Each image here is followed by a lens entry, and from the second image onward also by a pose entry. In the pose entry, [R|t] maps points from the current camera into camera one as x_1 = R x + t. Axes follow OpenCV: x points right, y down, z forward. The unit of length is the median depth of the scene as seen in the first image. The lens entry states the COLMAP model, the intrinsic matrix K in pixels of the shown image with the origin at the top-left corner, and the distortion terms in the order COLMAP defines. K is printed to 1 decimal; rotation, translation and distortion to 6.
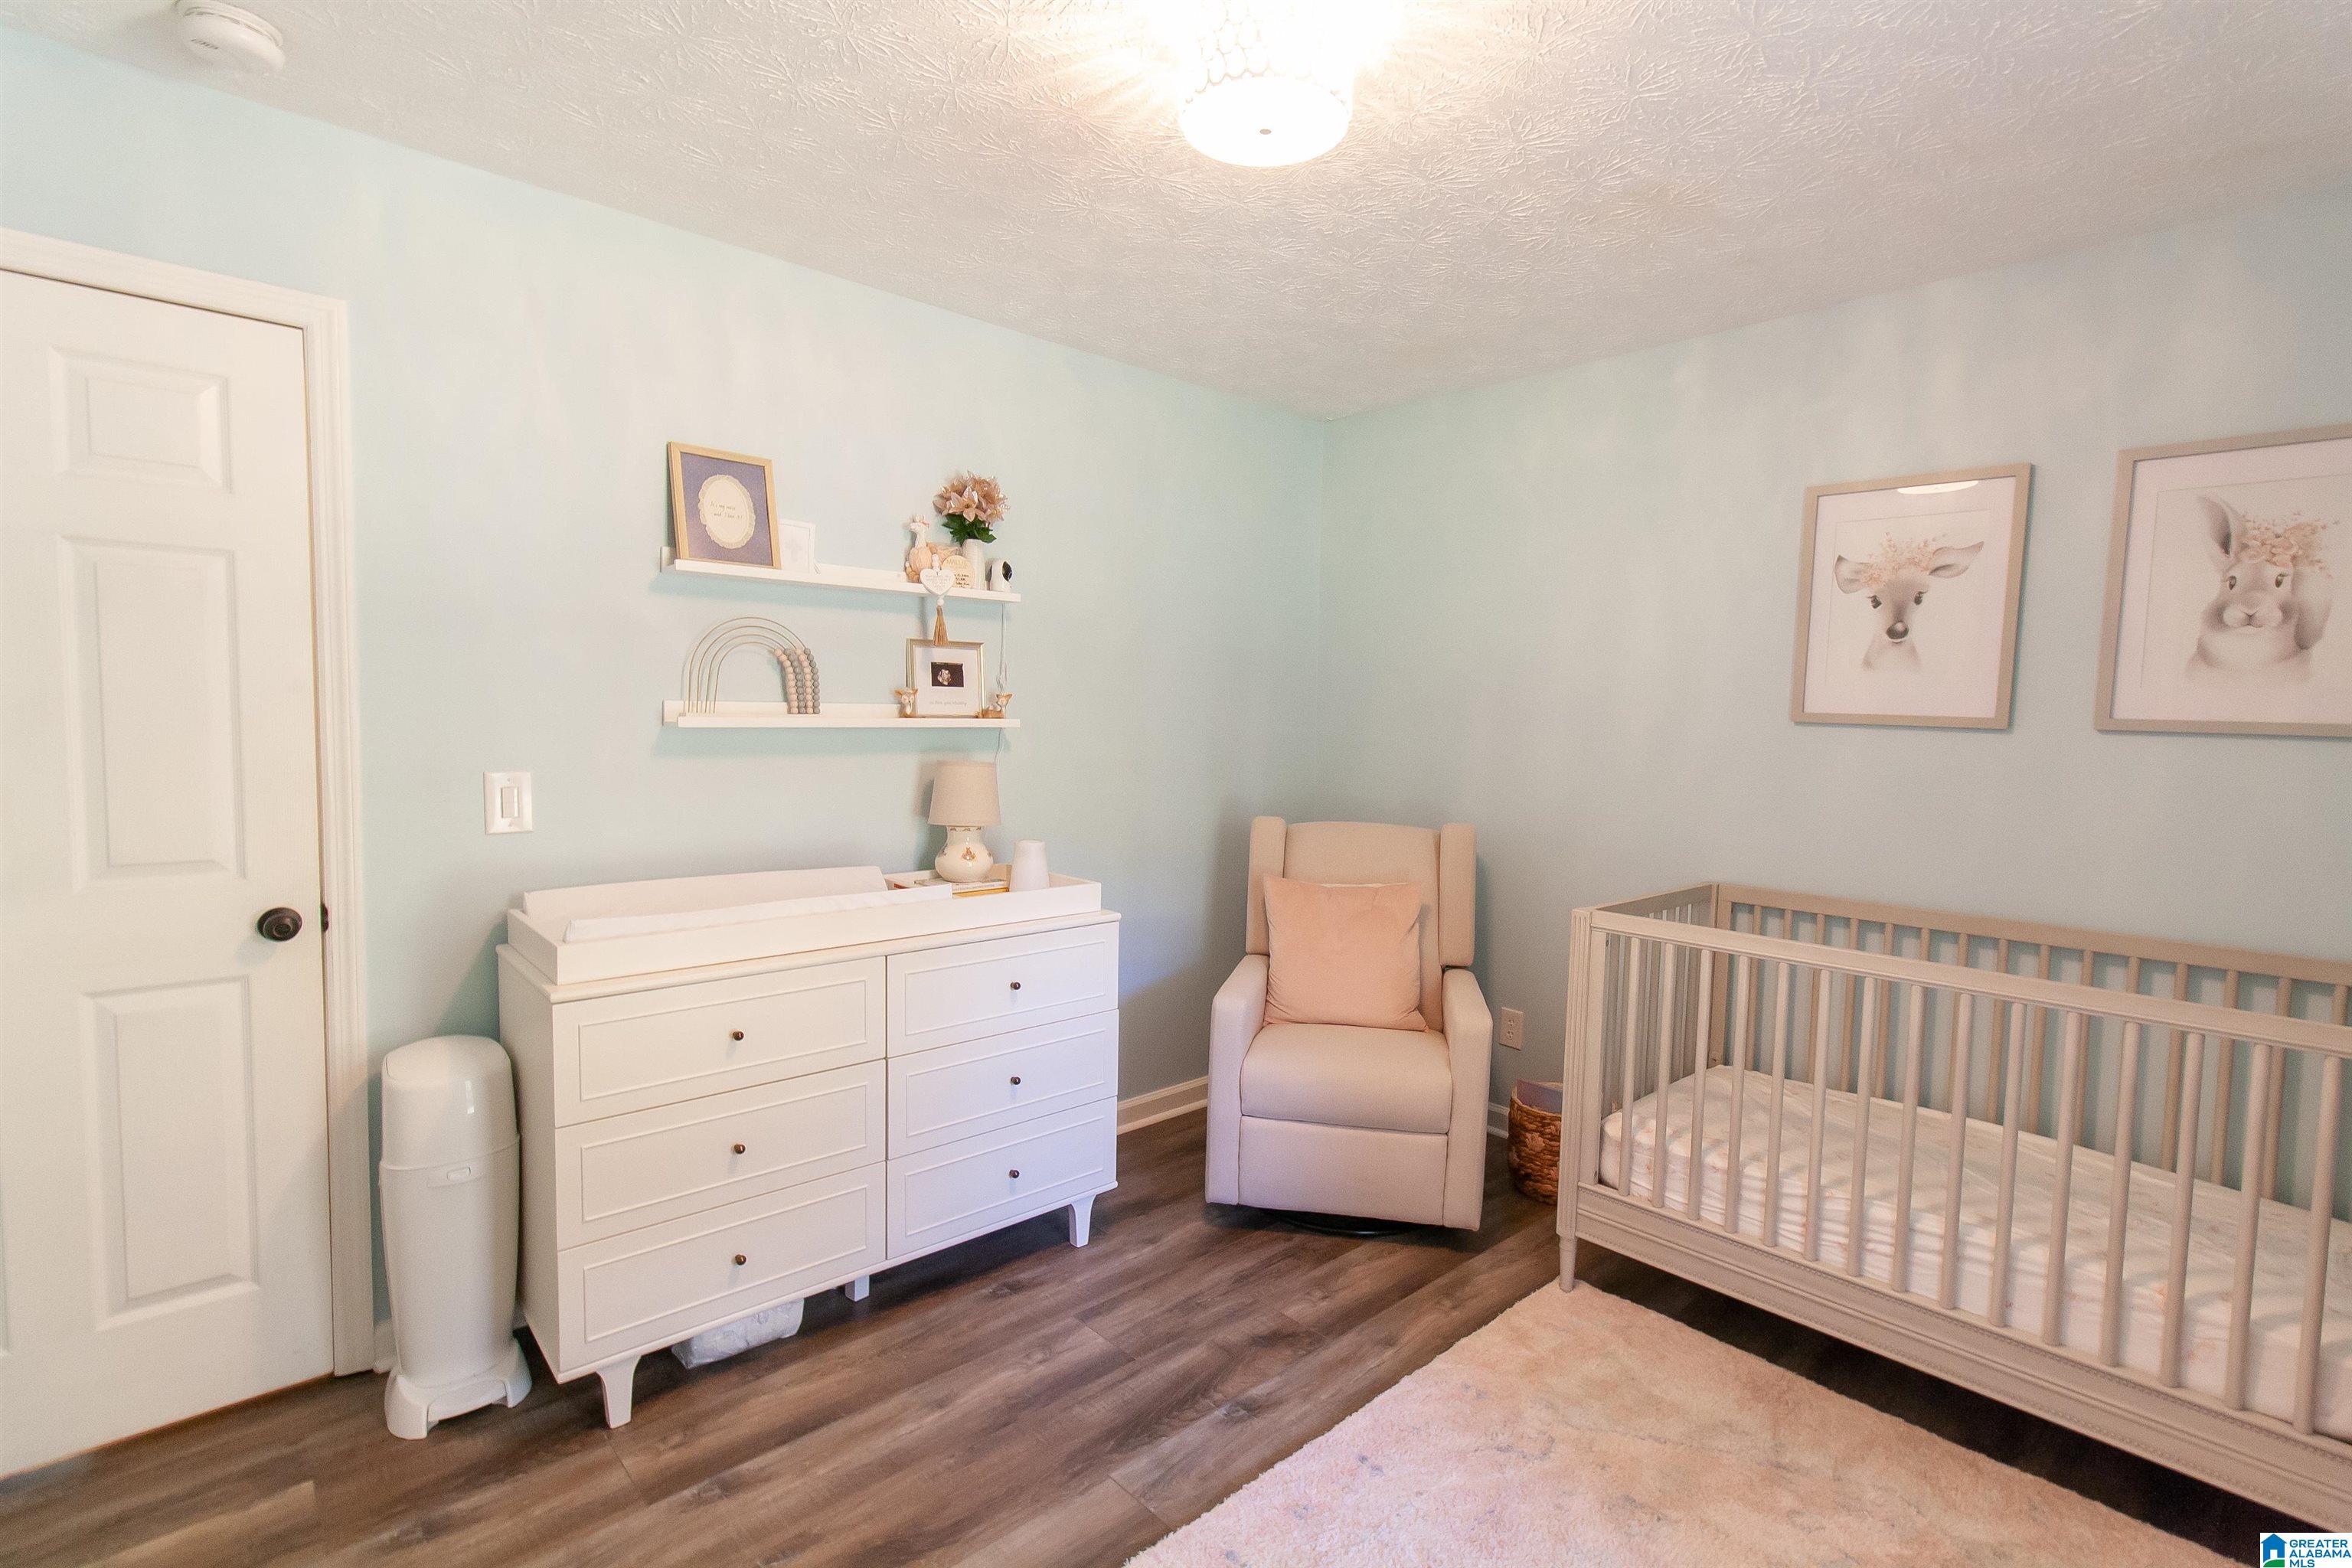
lens RADIAL K [[1060.3, 0, 1176.0], [0, 1060.3, 784.0], [0, 0, 1]] dist [0.001006, 0.000140]
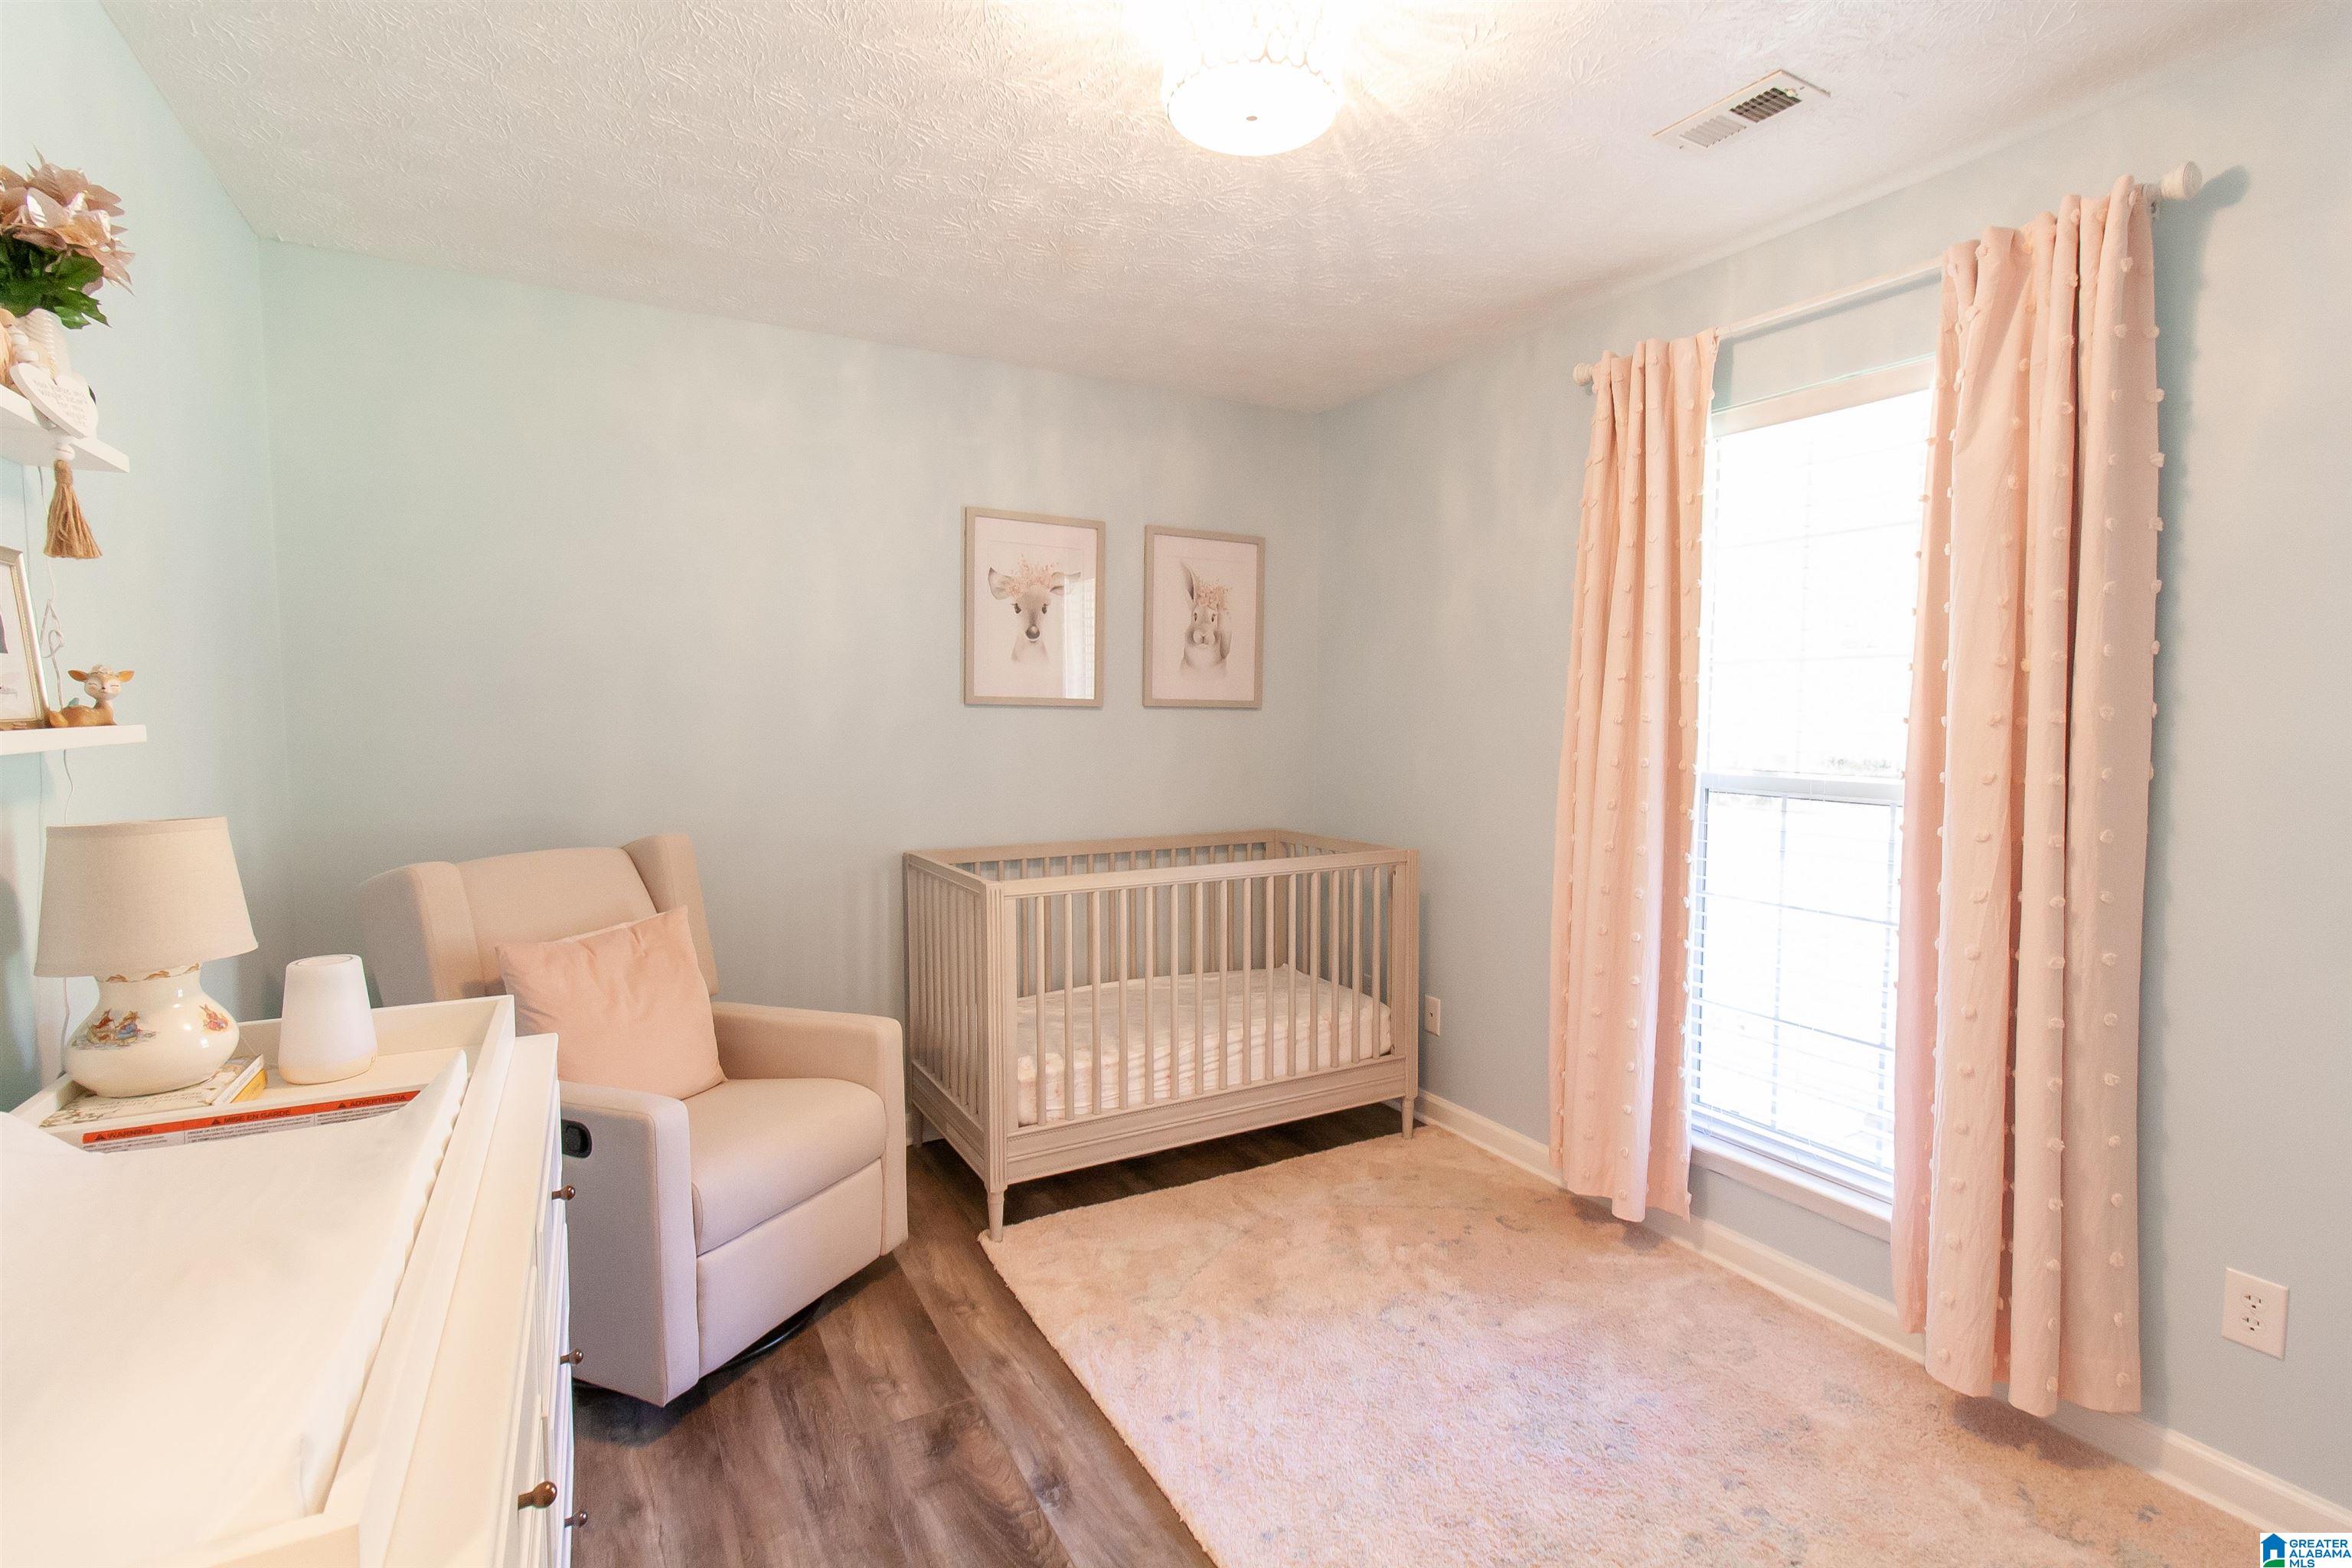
lens RADIAL K [[1109.1, 0, 1176.0], [0, 1109.1, 784.0], [0, 0, 1]] dist [0.003355, 0.000915]
pose [[0.236620, -0.087482, 0.967656, -0.701455], [0.069015, 0.994936, 0.073072, -0.054800], [-0.969148, 0.049492, 0.241460, 0.593455]]
